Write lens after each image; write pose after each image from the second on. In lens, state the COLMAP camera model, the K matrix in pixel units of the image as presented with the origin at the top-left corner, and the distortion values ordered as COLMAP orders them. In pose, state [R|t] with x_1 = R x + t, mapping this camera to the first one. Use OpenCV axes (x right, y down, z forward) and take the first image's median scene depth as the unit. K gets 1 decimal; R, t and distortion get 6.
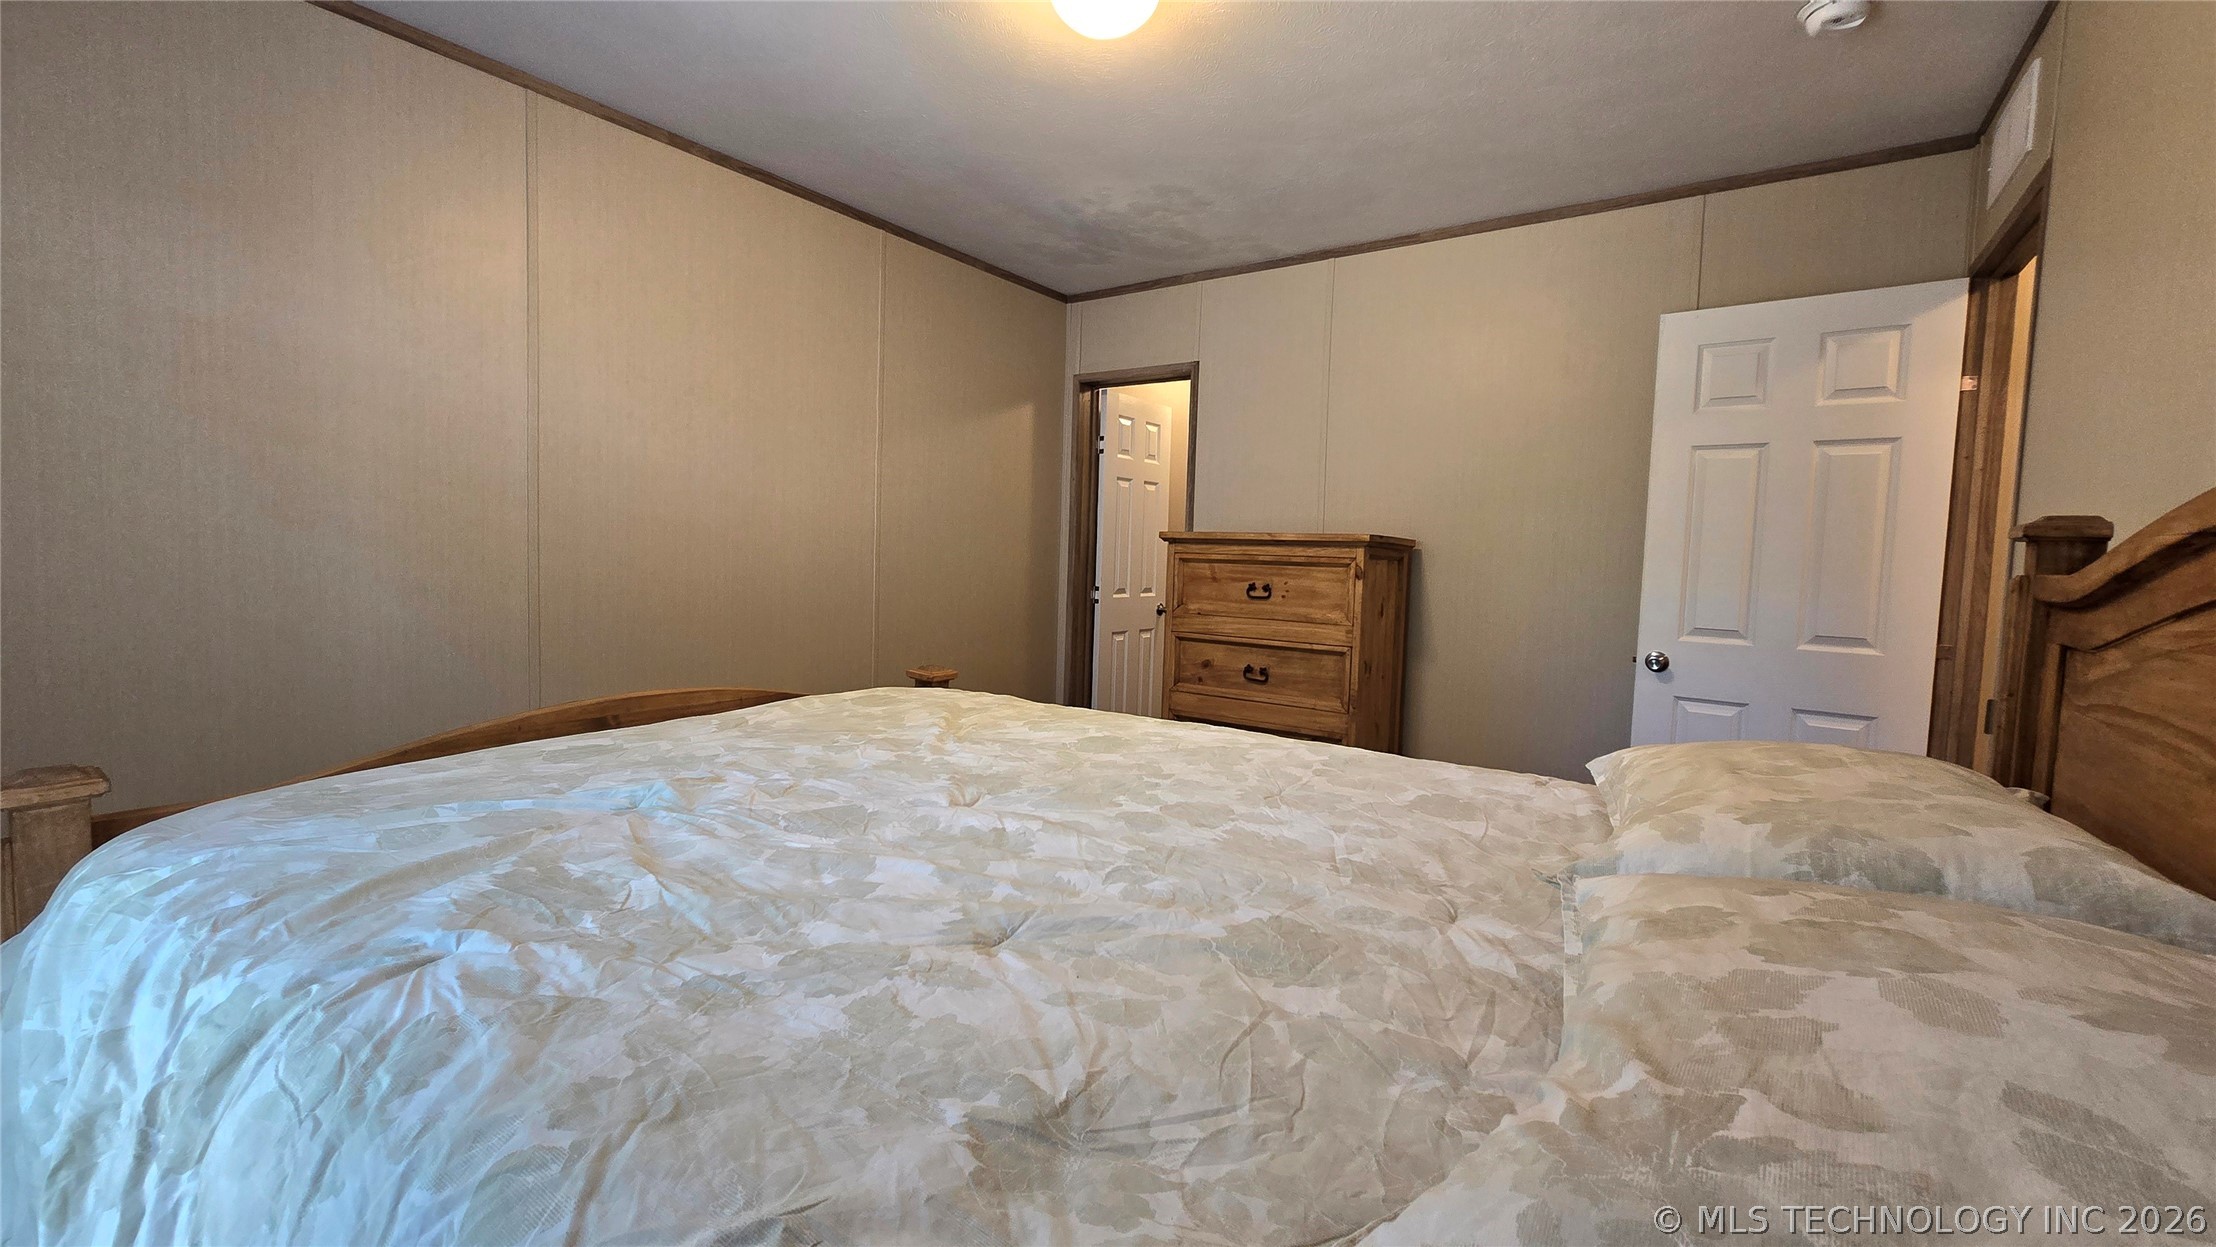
lens RADIAL K [[899.7, 0, 1105.3], [0, 899.7, 614.6], [0, 0, 1]] dist [-0.001796, 0.000016]
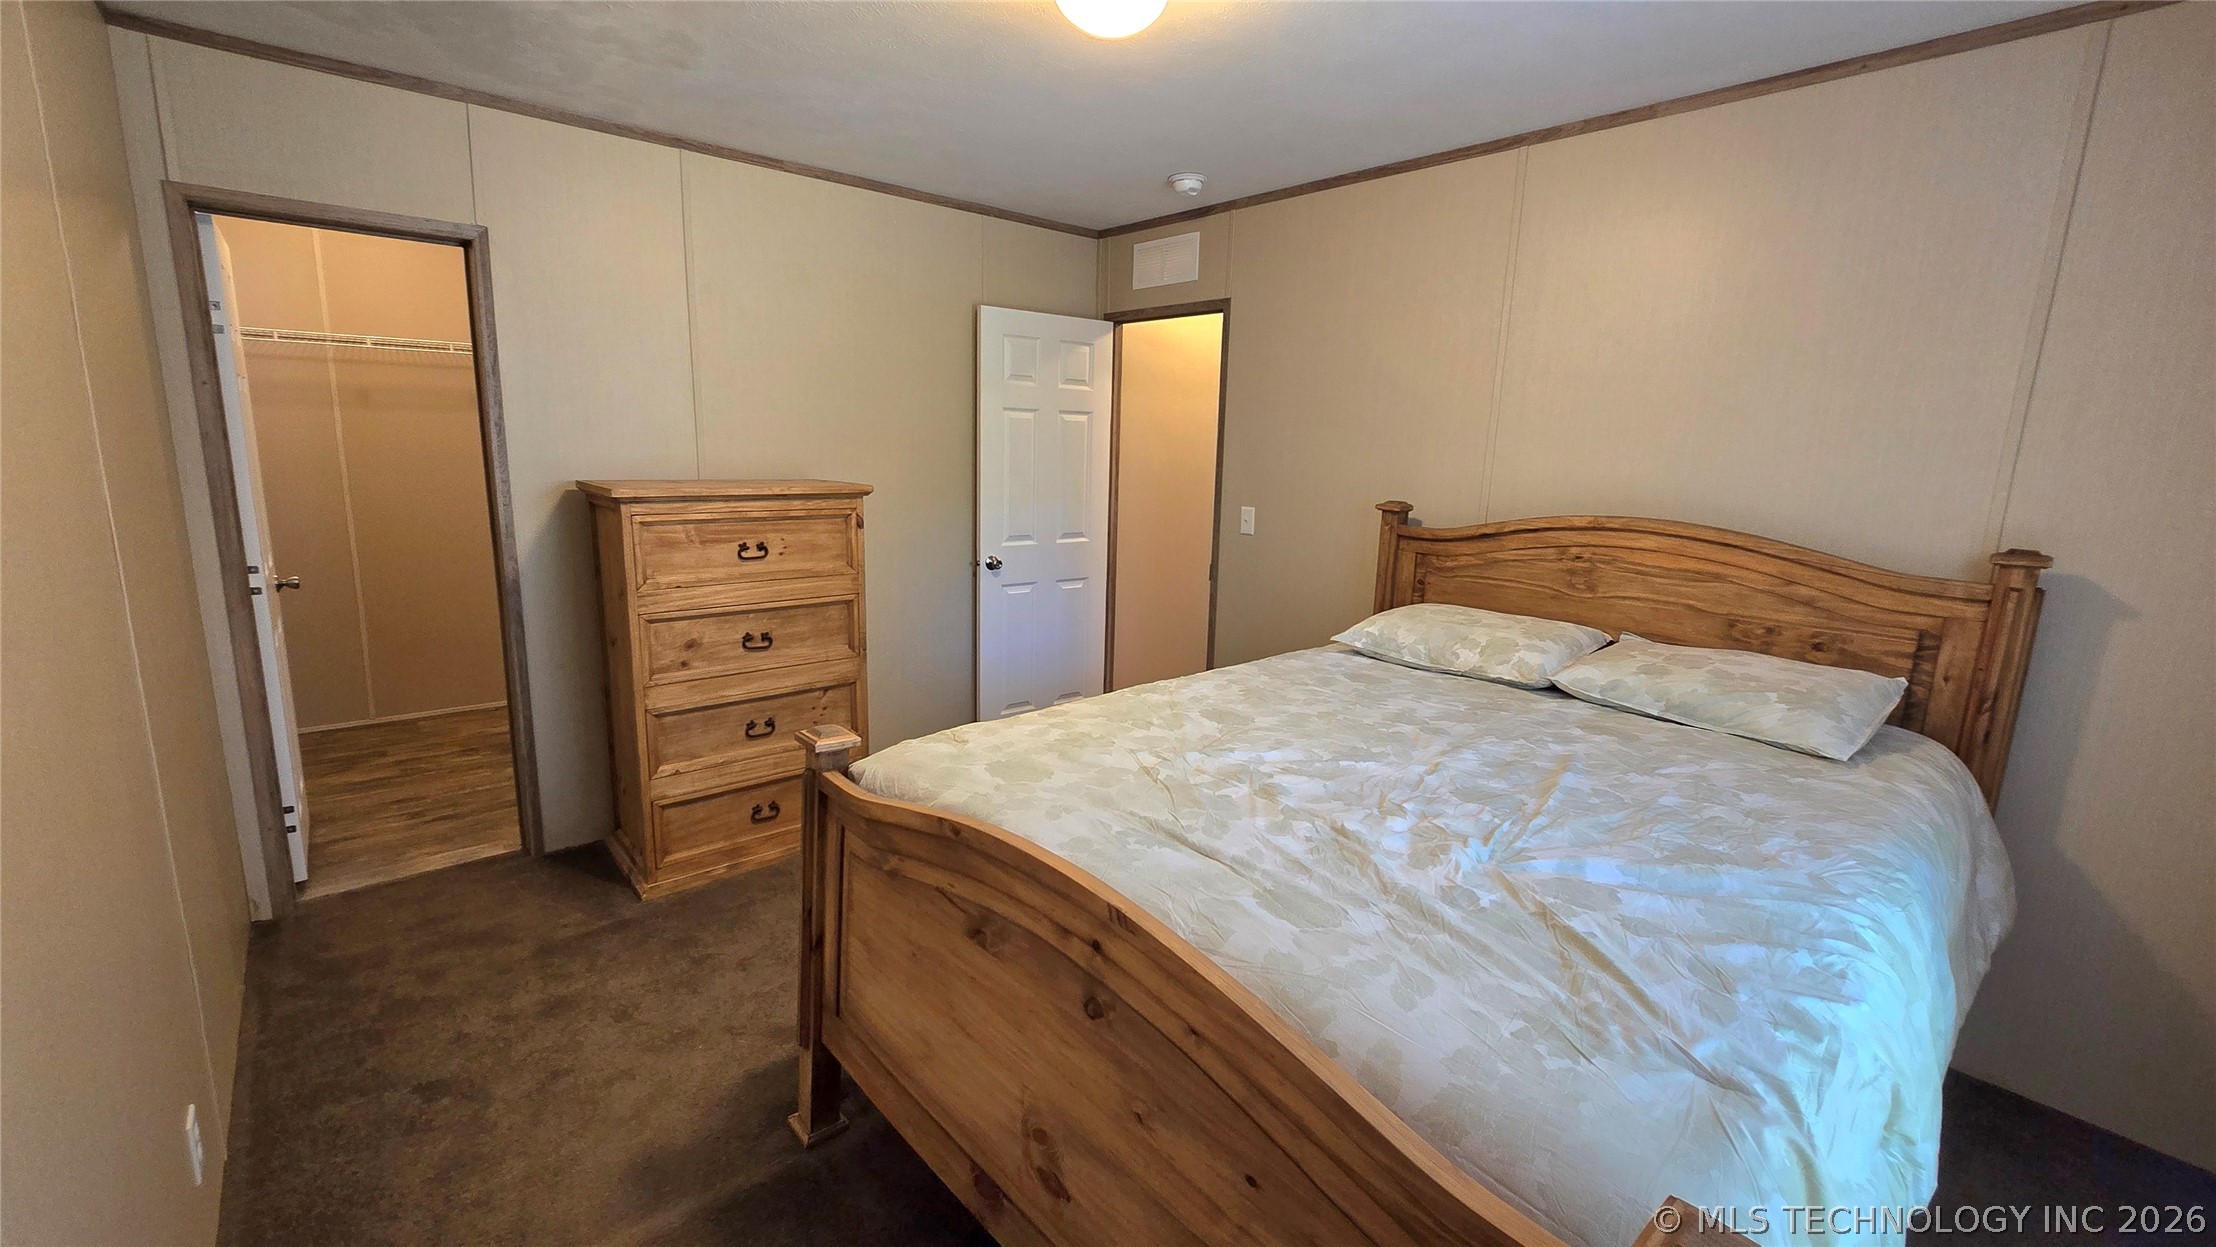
lens RADIAL K [[899.7, 0, 1100.6], [0, 899.7, 618.1], [0, 0, 1]] dist [-0.001796, 0.000016]
pose [[0.232852, -0.216130, 0.948192, -0.634177], [0.045283, 0.976344, 0.211427, -0.138965], [-0.971457, -0.006295, 0.237130, 0.460108]]
